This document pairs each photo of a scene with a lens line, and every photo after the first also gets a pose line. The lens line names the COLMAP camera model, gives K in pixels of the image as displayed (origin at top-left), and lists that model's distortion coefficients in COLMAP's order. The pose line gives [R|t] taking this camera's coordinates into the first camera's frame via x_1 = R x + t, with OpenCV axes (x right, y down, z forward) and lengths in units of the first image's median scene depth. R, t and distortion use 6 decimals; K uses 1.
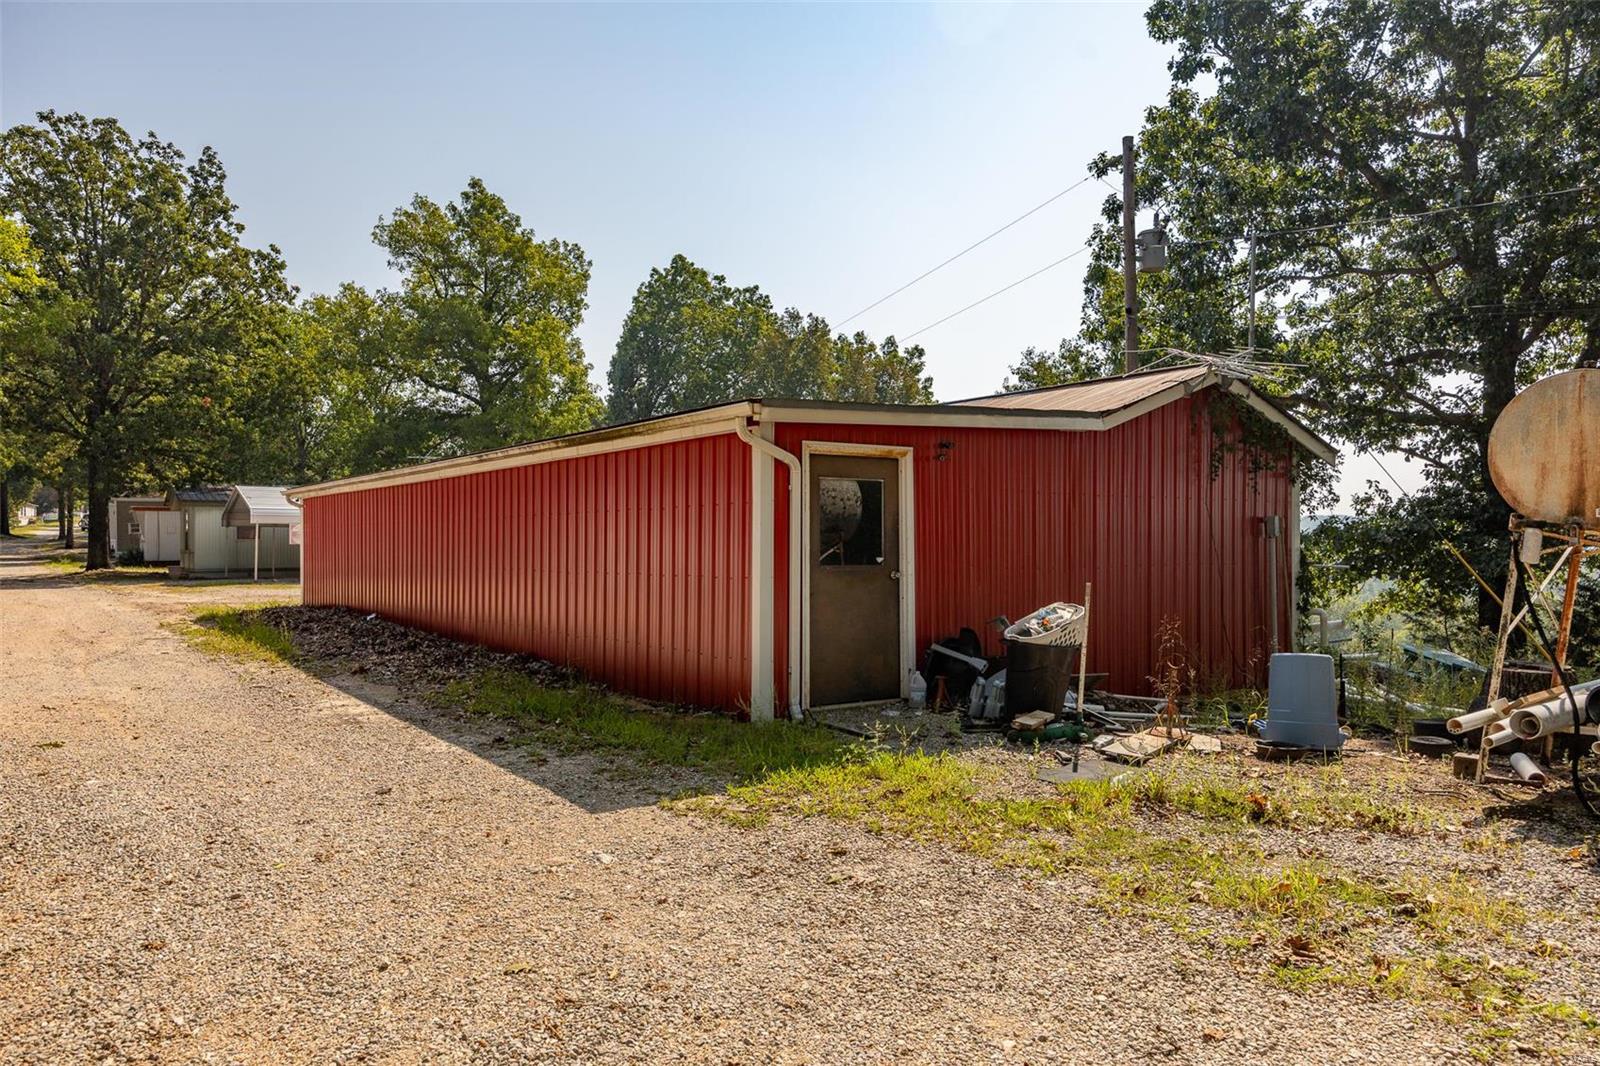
lens RADIAL K [[1065.4, 0, 802.6], [0, 1065.4, 531.5], [0, 0, 1]] dist [0.004146, 0.000072]
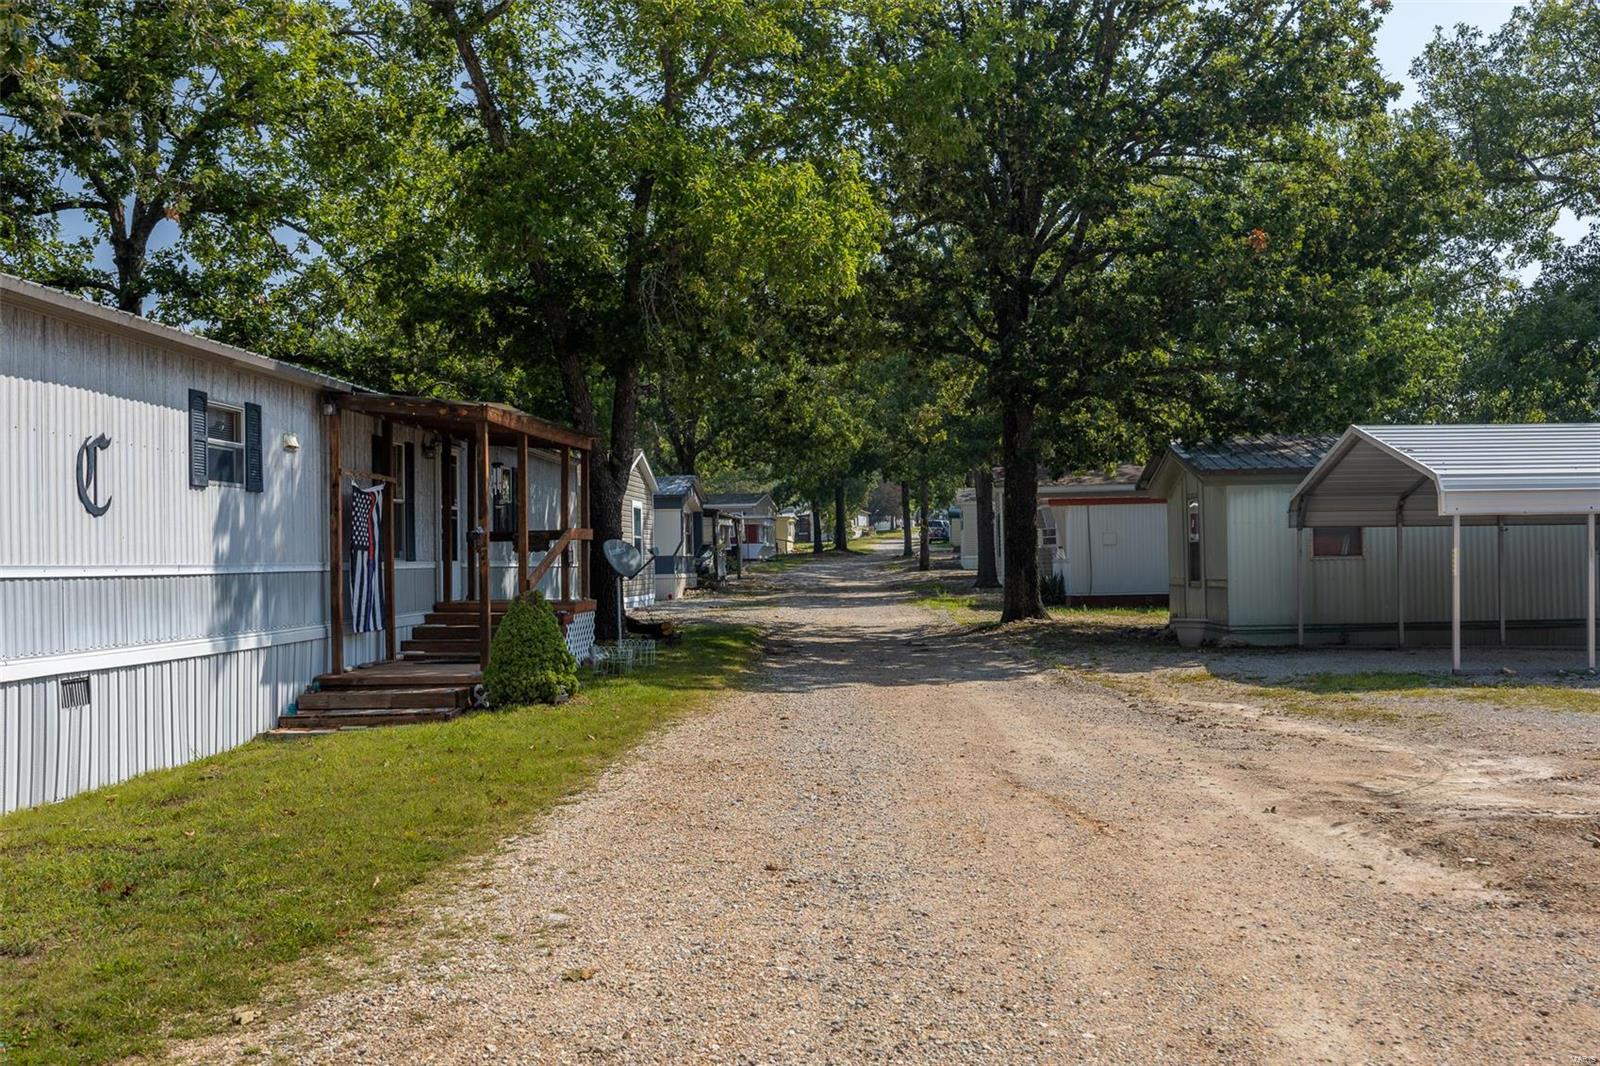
lens RADIAL K [[1611.4, 0, 799.9], [0, 1611.4, 536.9], [0, 0, 1]] dist [0.001124, 0.000000]
pose [[0.788282, -0.014157, -0.615151, -0.274534], [0.013316, 0.999894, -0.005948, 0.000045], [0.615170, -0.003502, 0.788387, 0.334156]]
